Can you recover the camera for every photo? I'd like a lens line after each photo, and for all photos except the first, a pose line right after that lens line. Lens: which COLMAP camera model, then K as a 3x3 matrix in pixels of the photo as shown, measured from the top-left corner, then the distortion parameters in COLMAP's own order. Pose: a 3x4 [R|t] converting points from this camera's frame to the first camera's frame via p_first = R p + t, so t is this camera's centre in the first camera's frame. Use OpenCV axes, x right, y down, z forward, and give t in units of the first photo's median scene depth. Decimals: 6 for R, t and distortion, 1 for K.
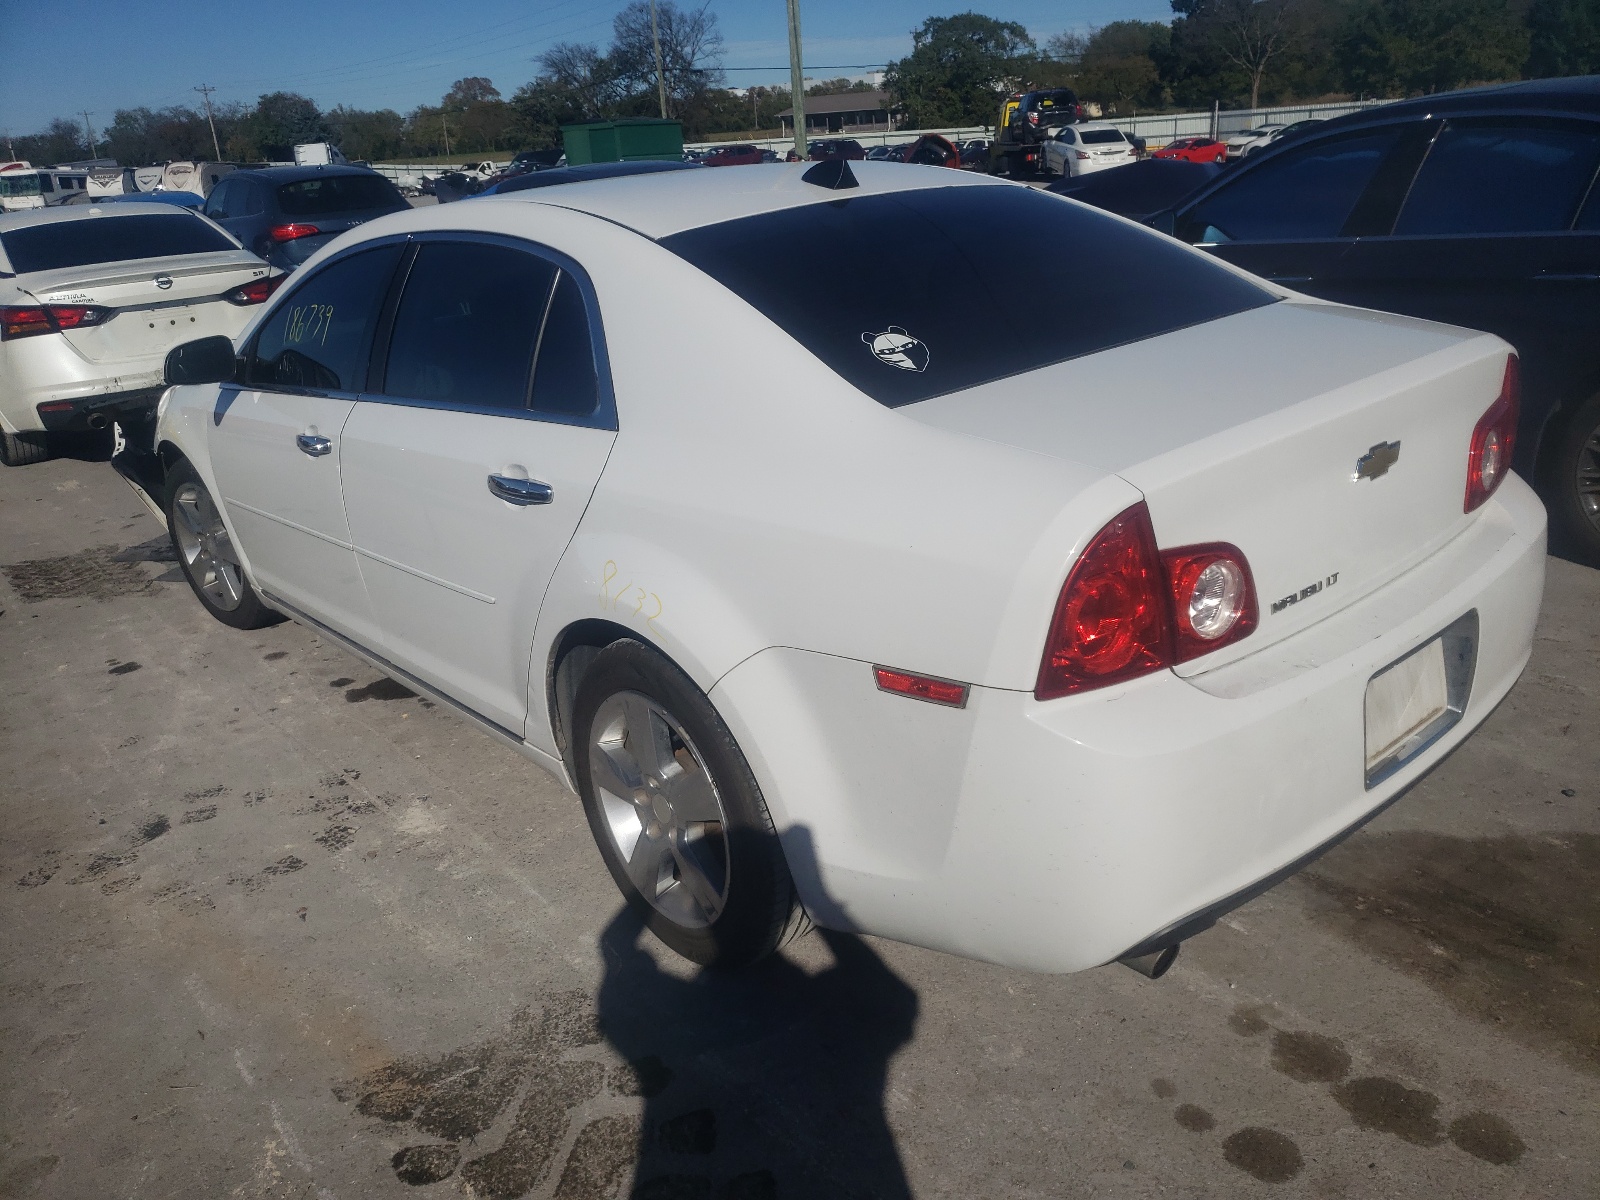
lens RADIAL K [[1210.4, 0, 800.0], [0, 1210.4, 600.0], [0, 0, 1]] dist [0.008143, 0.002385]
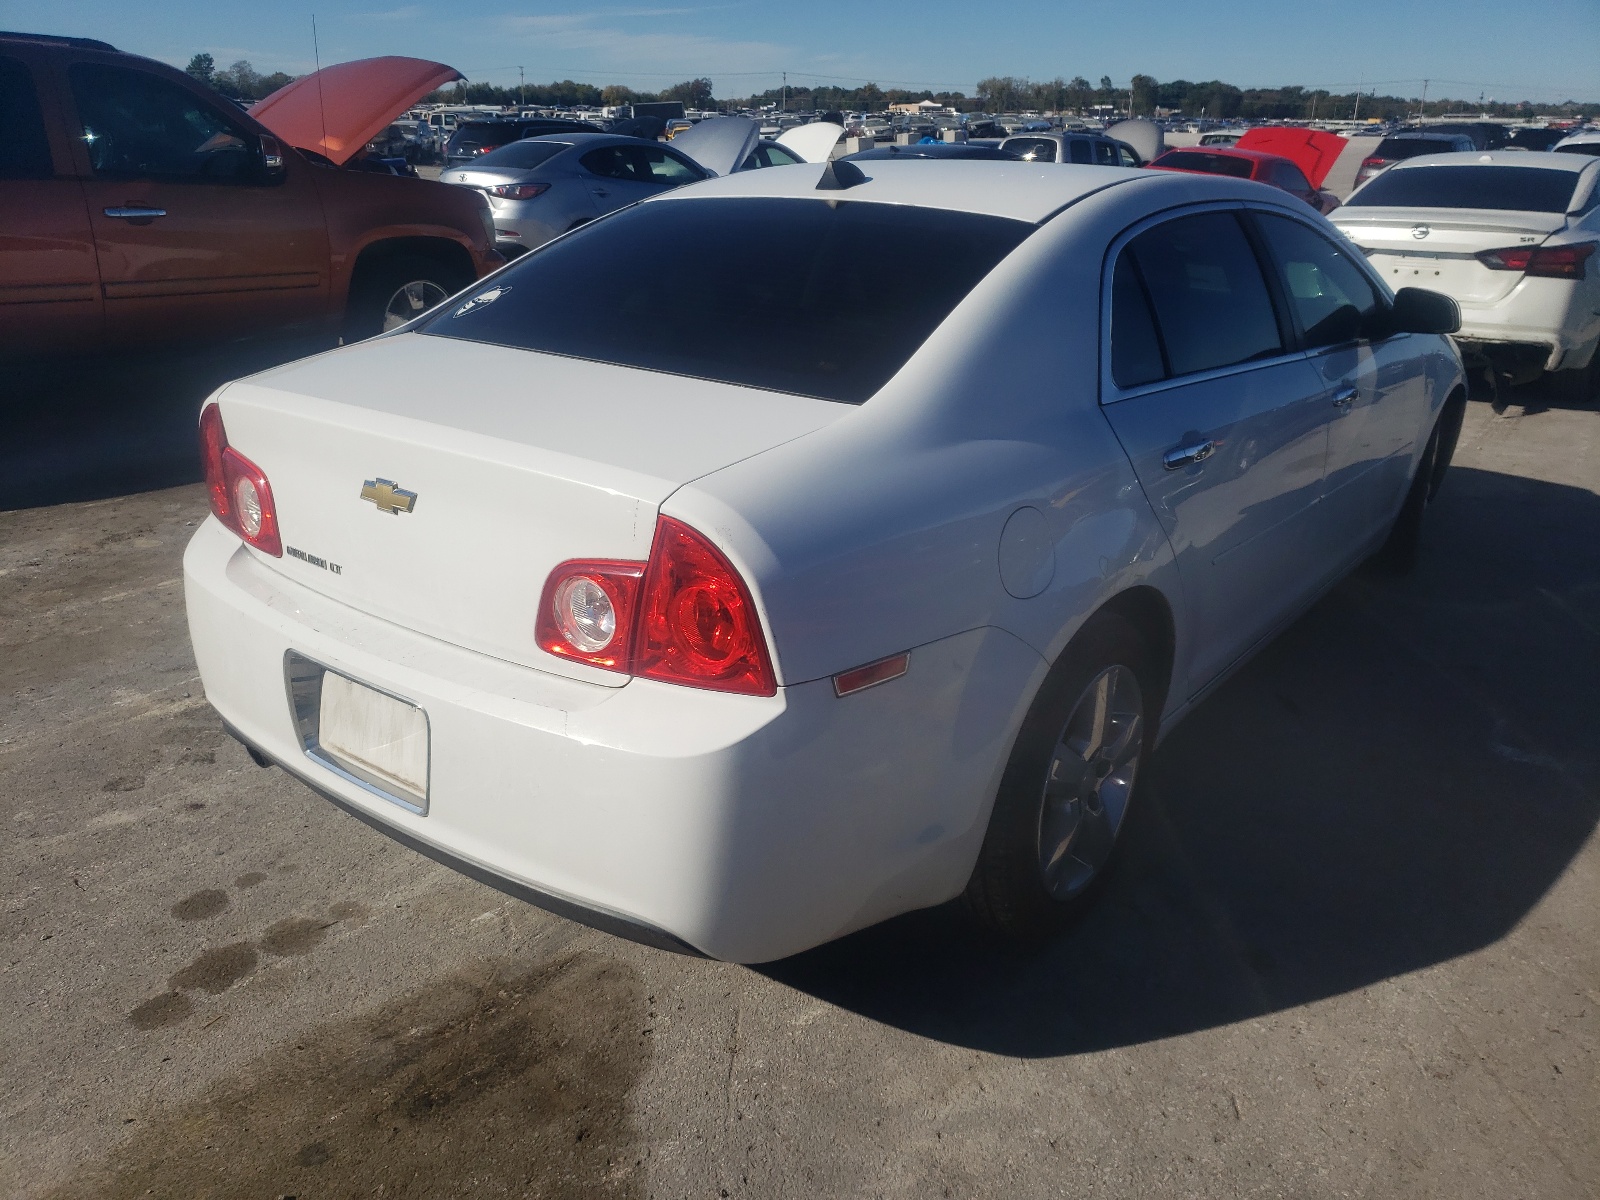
lens RADIAL K [[1210.4, 0, 800.0], [0, 1210.4, 600.0], [0, 0, 1]] dist [-0.003878, 0.000651]
pose [[0.223185, 0.417419, -0.880880, 1.294864], [-0.367023, 0.873156, 0.320768, -0.427289], [0.903041, 0.251712, 0.348078, 0.858736]]
